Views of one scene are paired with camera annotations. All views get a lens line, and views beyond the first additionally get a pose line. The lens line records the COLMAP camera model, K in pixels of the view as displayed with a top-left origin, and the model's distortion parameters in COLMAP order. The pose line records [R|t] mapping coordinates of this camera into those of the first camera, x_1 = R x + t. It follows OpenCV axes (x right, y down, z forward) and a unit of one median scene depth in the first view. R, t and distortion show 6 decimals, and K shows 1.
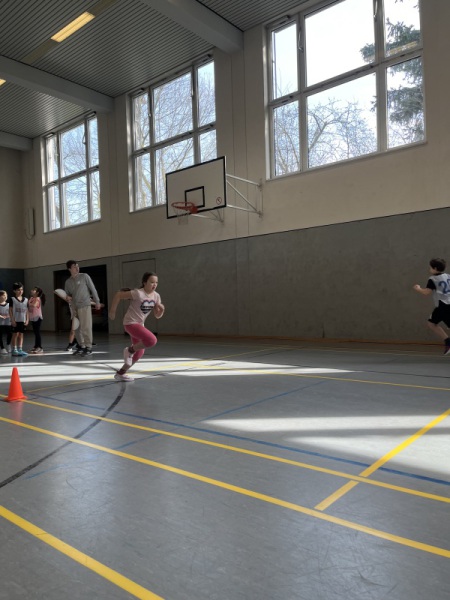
lens RADIAL K [[407.8, 0, 214.4], [0, 407.8, 336.7], [0, 0, 1]] dist [0.008601, -0.003366]
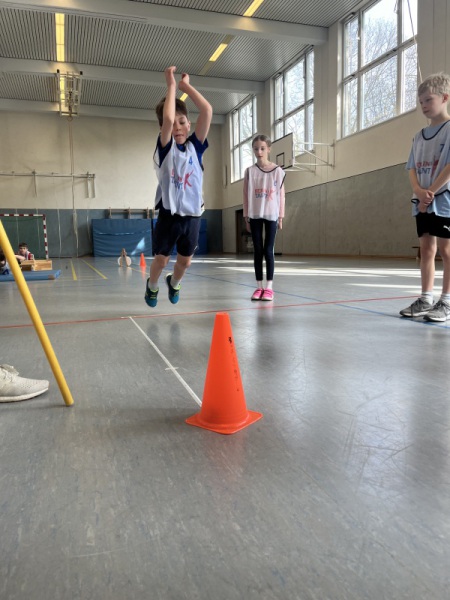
lens RADIAL K [[454.8, 0, 229.0], [0, 454.8, 301.0], [0, 0, 1]] dist [0.058301, -0.079577]
pose [[0.834647, 0.050719, -0.548445, 0.555819], [-0.001887, 0.996009, 0.089236, 0.015853], [0.550782, -0.073445, 0.831411, -0.420940]]
